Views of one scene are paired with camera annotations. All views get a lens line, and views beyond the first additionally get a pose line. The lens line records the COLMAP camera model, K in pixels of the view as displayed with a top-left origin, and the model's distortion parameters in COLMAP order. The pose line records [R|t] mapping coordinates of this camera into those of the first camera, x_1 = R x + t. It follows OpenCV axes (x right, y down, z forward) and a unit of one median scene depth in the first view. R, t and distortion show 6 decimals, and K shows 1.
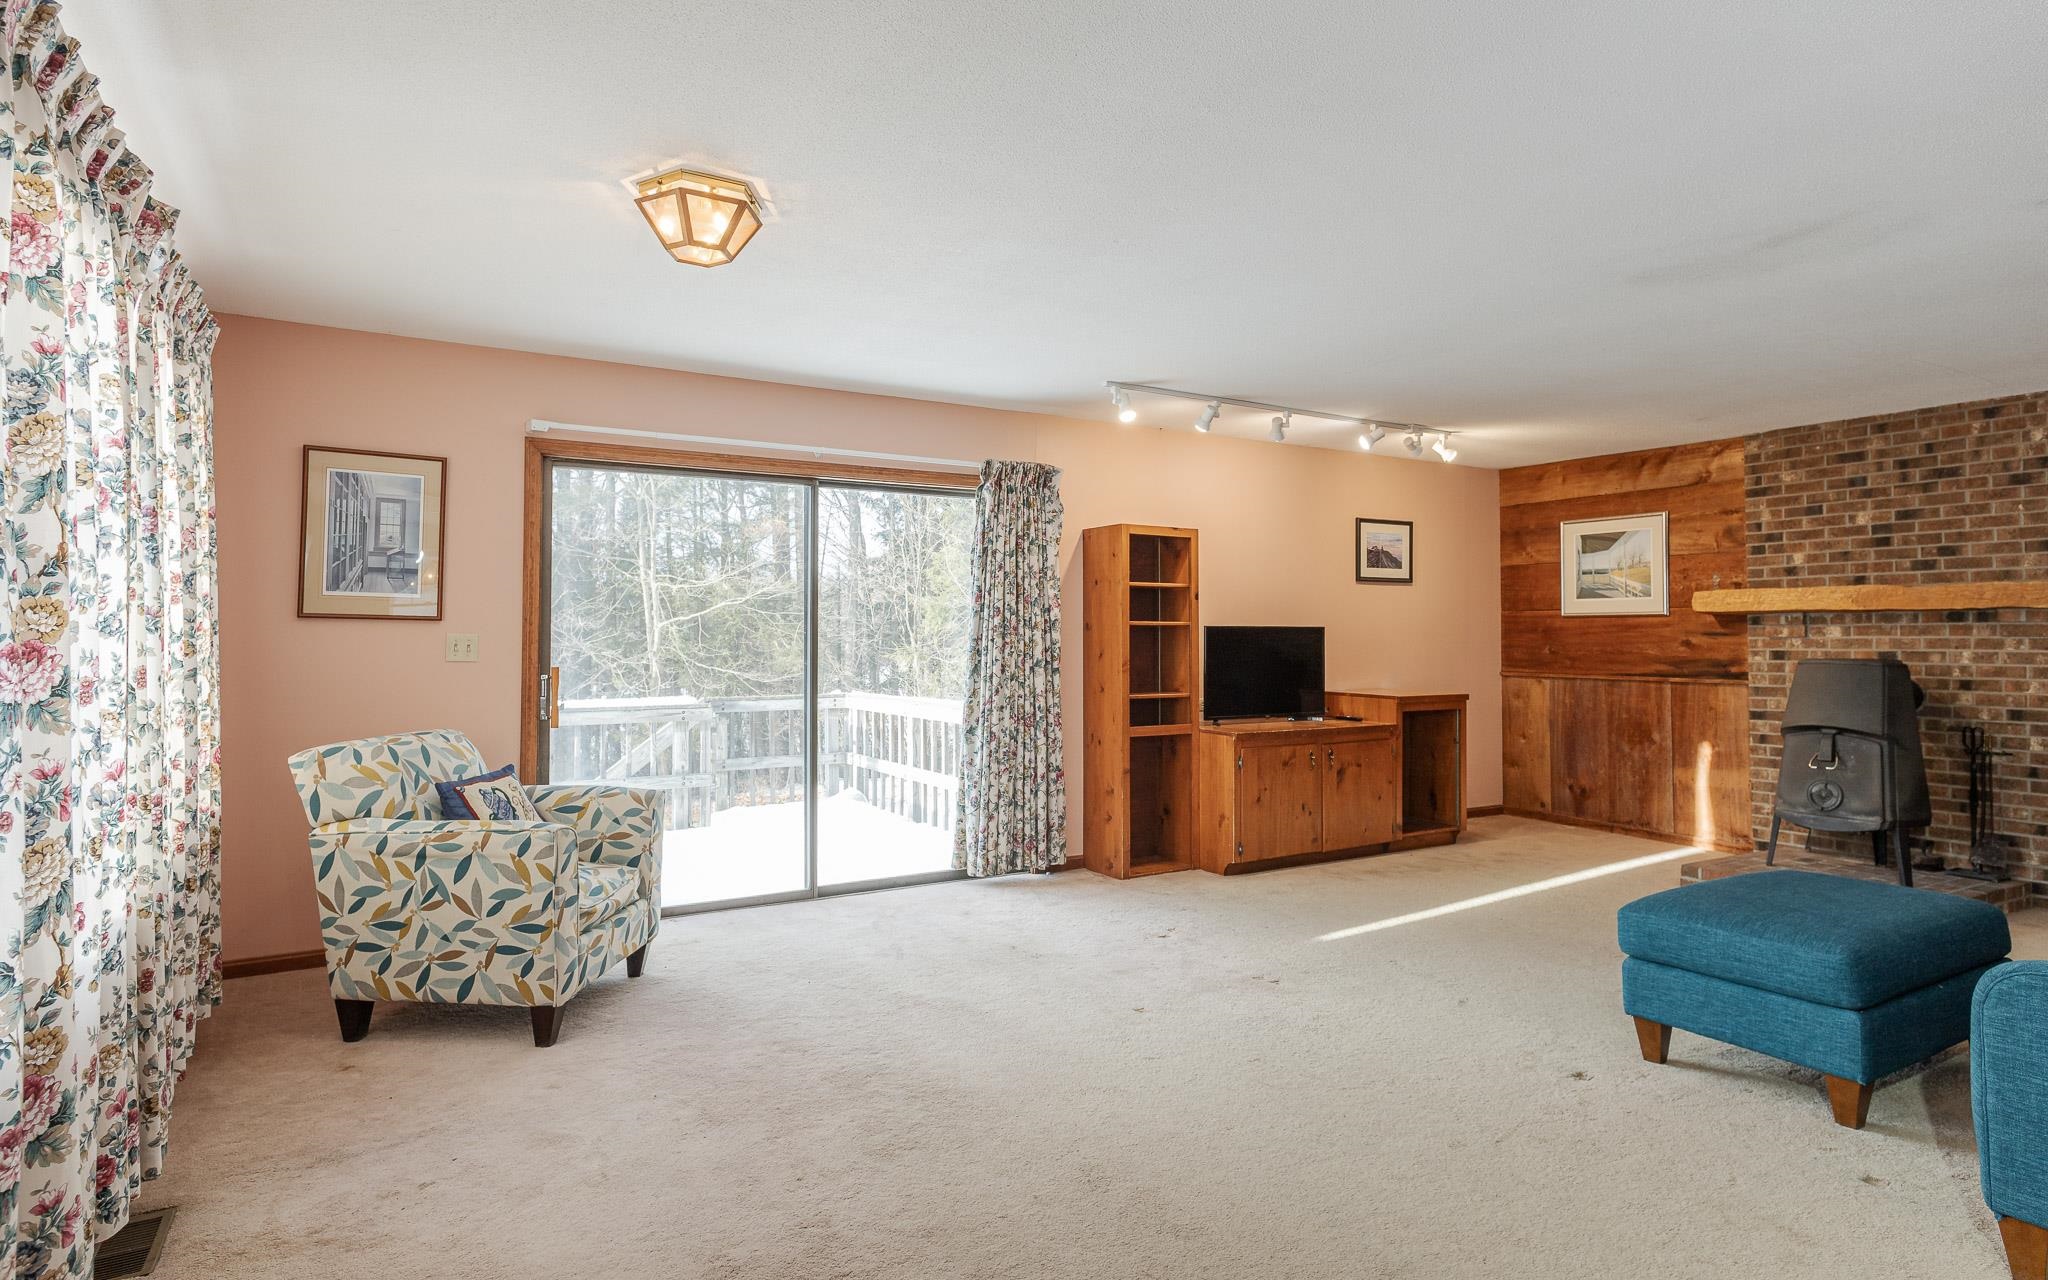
lens RADIAL K [[1086.9, 0, 1005.7], [0, 1086.9, 611.0], [0, 0, 1]] dist [0.000754, -0.004505]
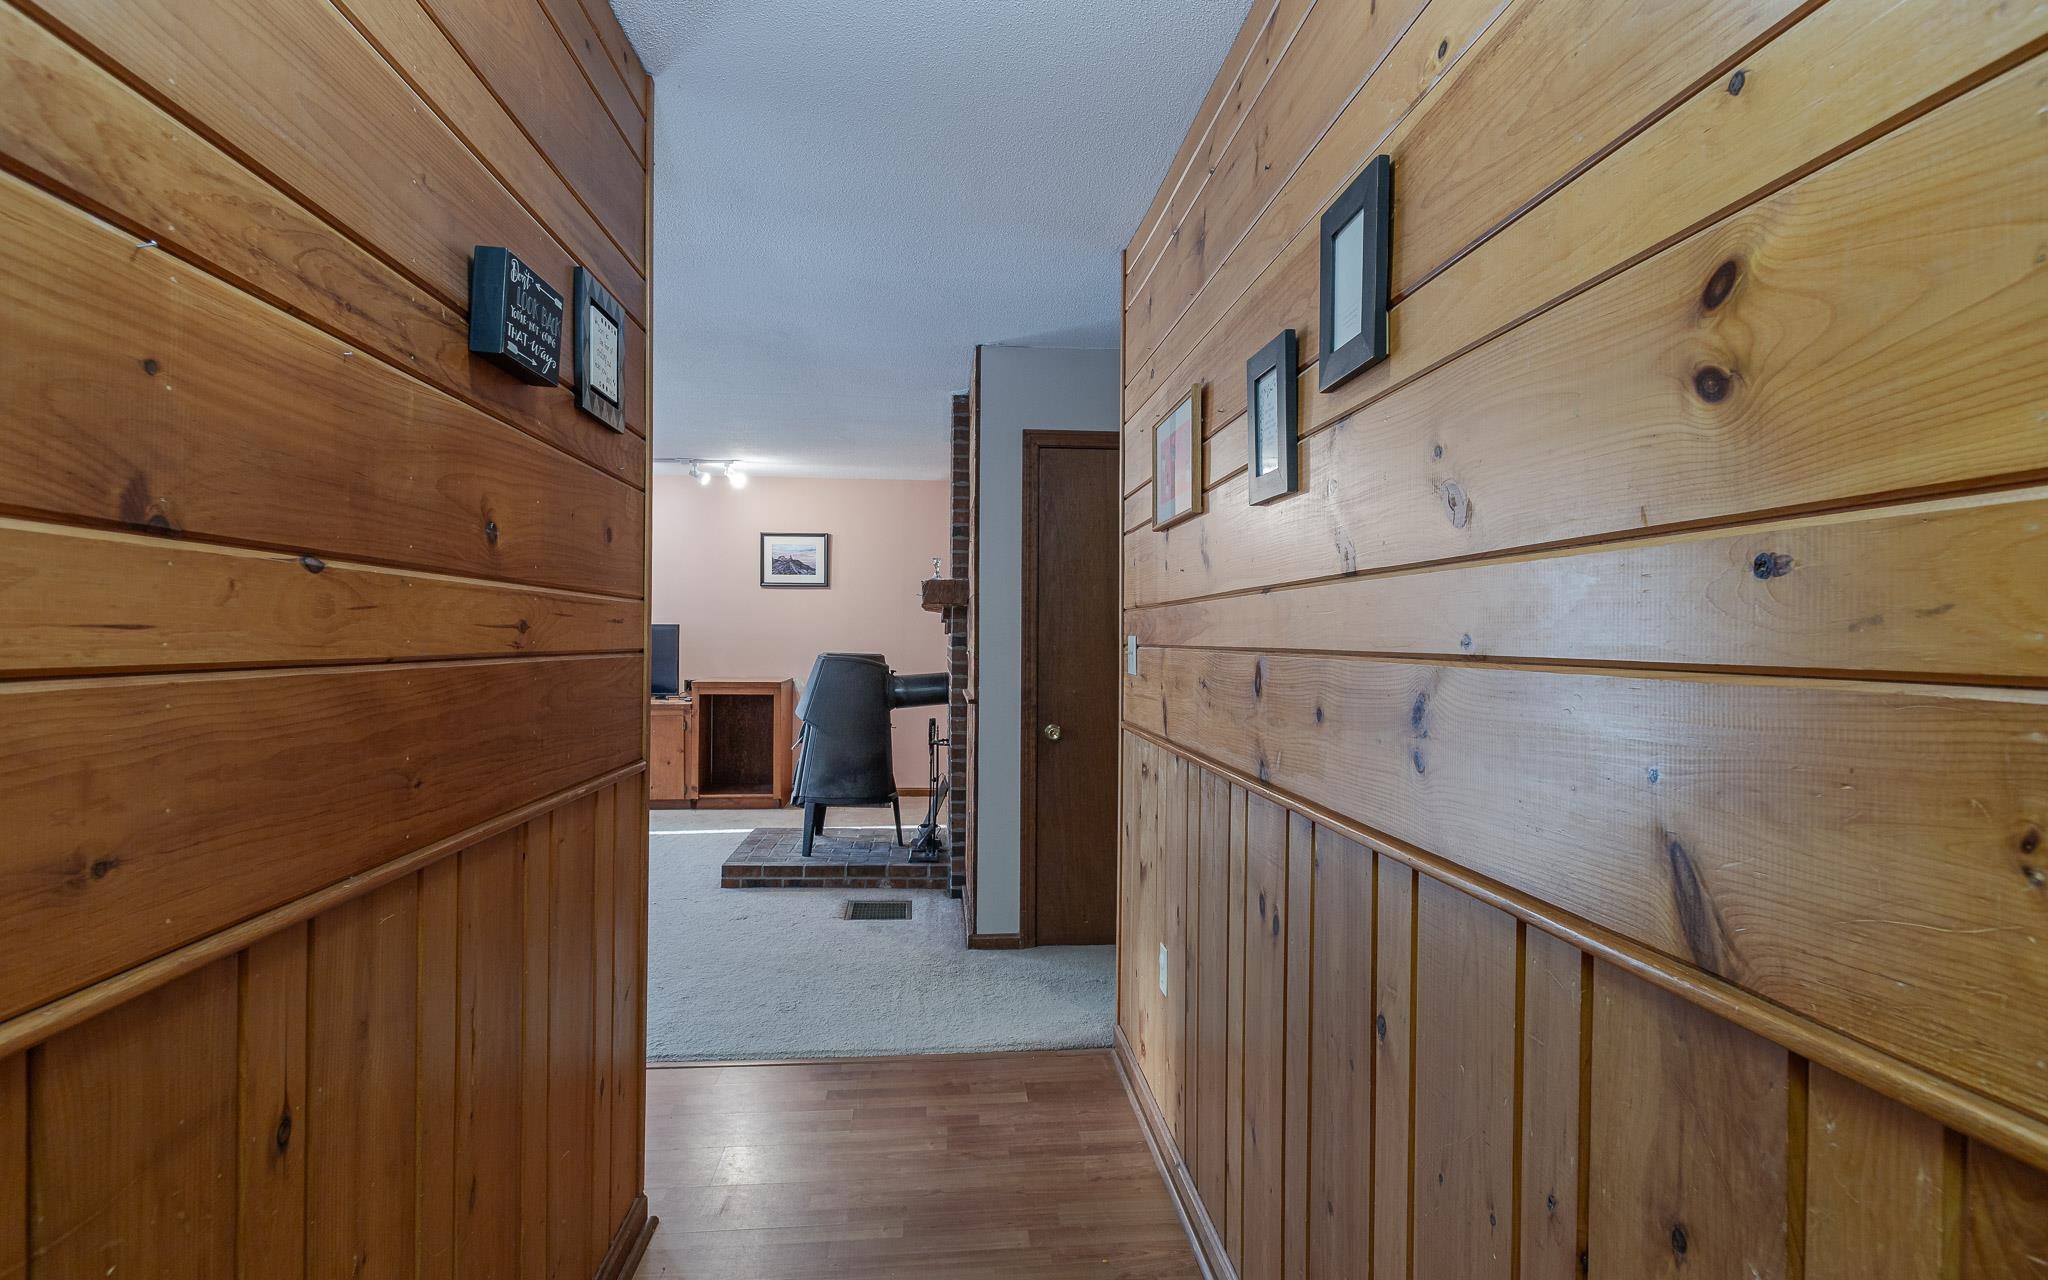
lens RADIAL K [[1086.9, 0, 1027.1], [0, 1086.9, 633.1], [0, 0, 1]] dist [0.000754, -0.004505]
pose [[0.906503, 0.002916, -0.422189, 1.321577], [0.005872, 0.999792, 0.019515, 0.002891], [0.422158, -0.020170, 0.906298, 0.057064]]
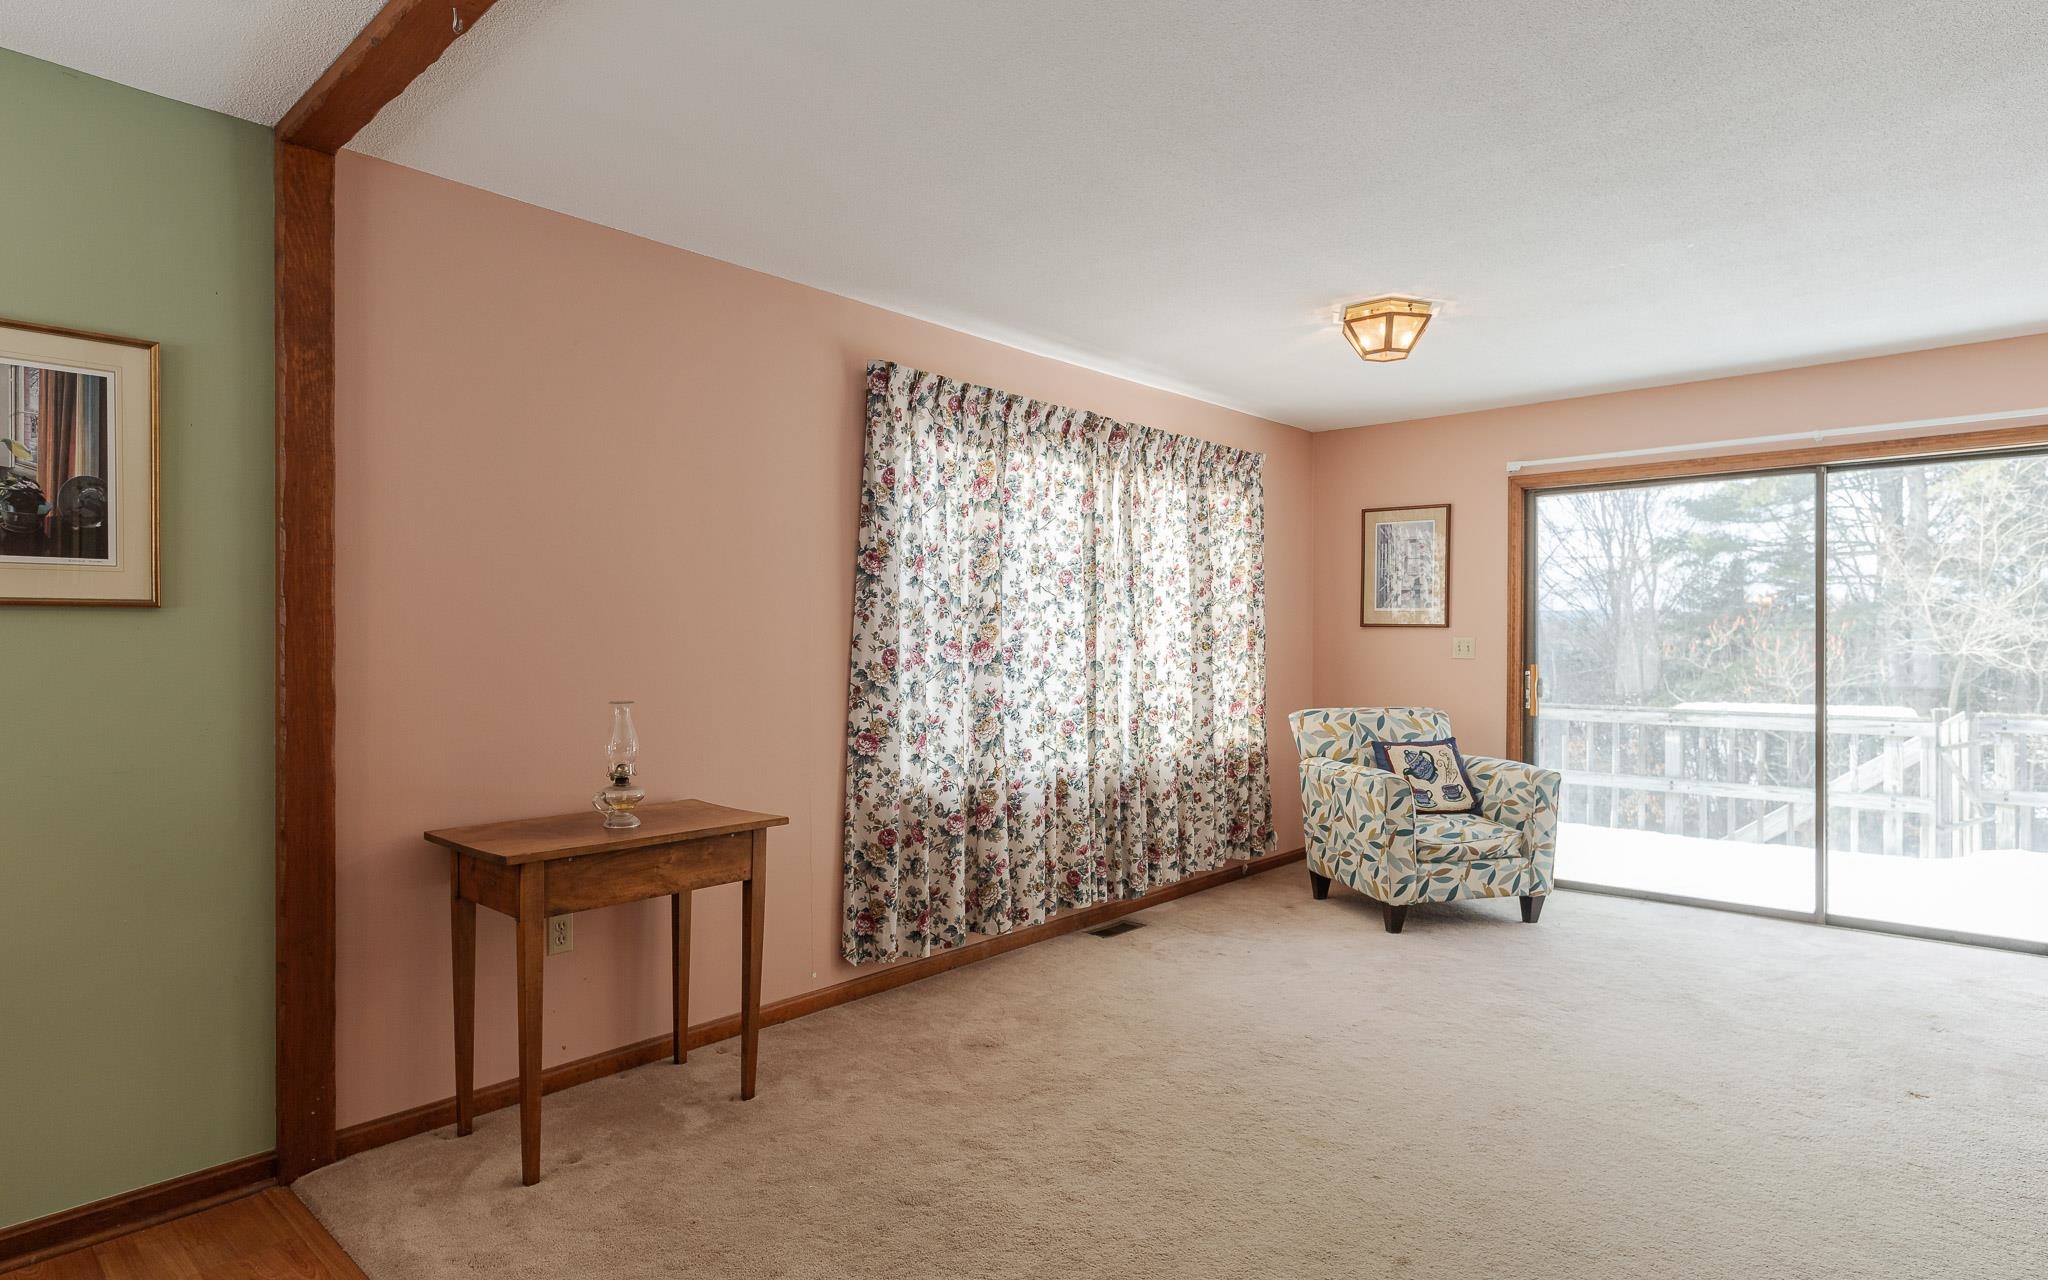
lens RADIAL K [[1086.9, 0, 1017.4], [0, 1086.9, 646.5], [0, 0, 1]] dist [0.000754, -0.004505]
pose [[0.298510, 0.003850, -0.954399, 0.444418], [0.023087, 0.999670, 0.011253, 0.003705], [0.954127, -0.025393, 0.298323, 0.078614]]
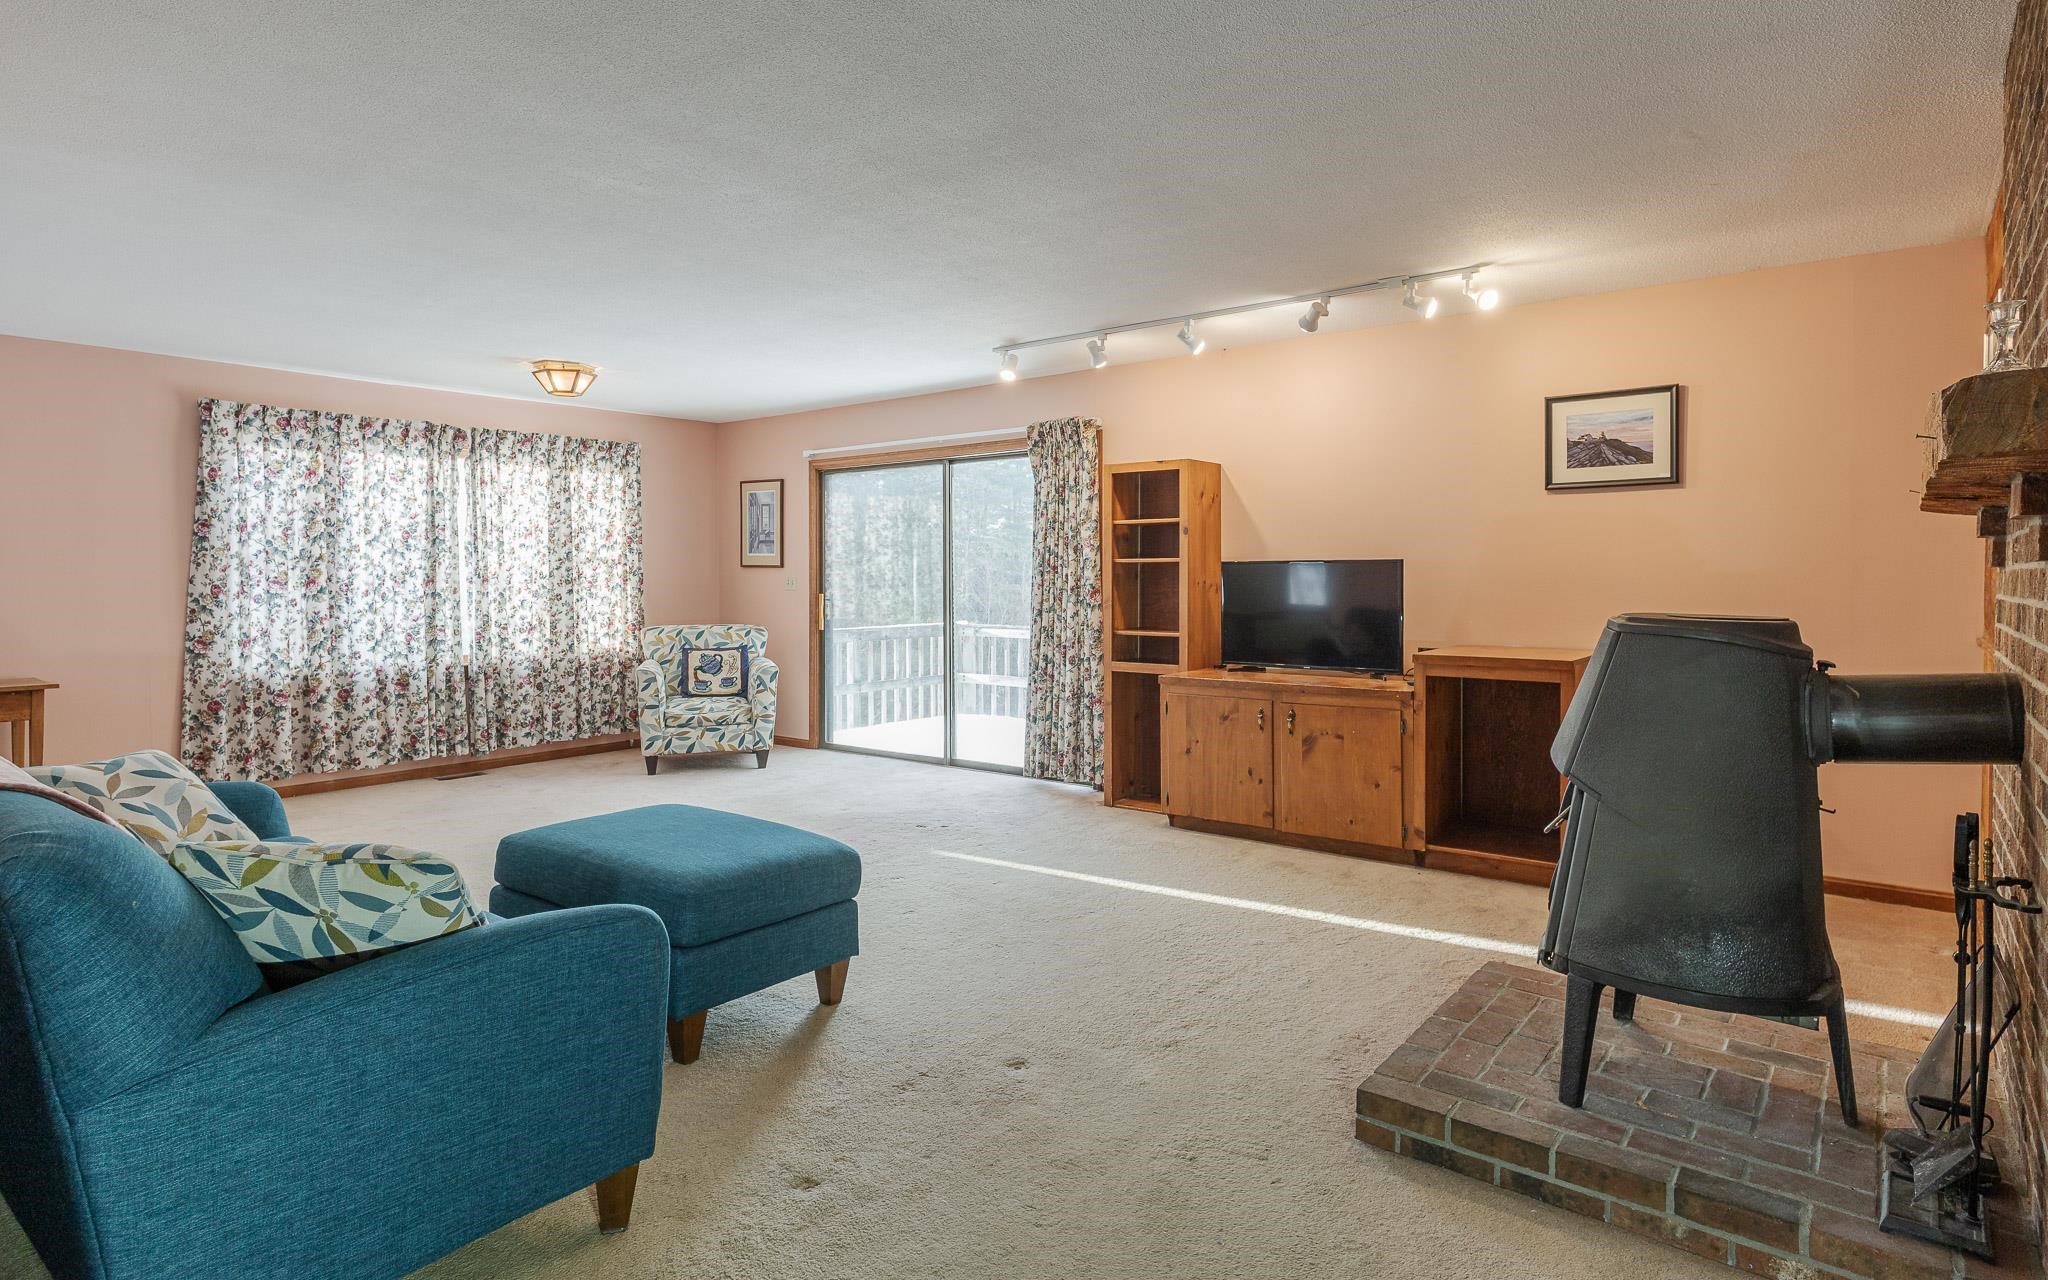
lens RADIAL K [[1086.9, 0, 1031.9], [0, 1086.9, 589.8], [0, 0, 1]] dist [0.000754, -0.004505]
pose [[0.370182, 0.008684, -0.928919, 1.022622], [0.026410, 0.999454, 0.019868, 0.015951], [0.928584, -0.031887, 0.369750, 0.536929]]
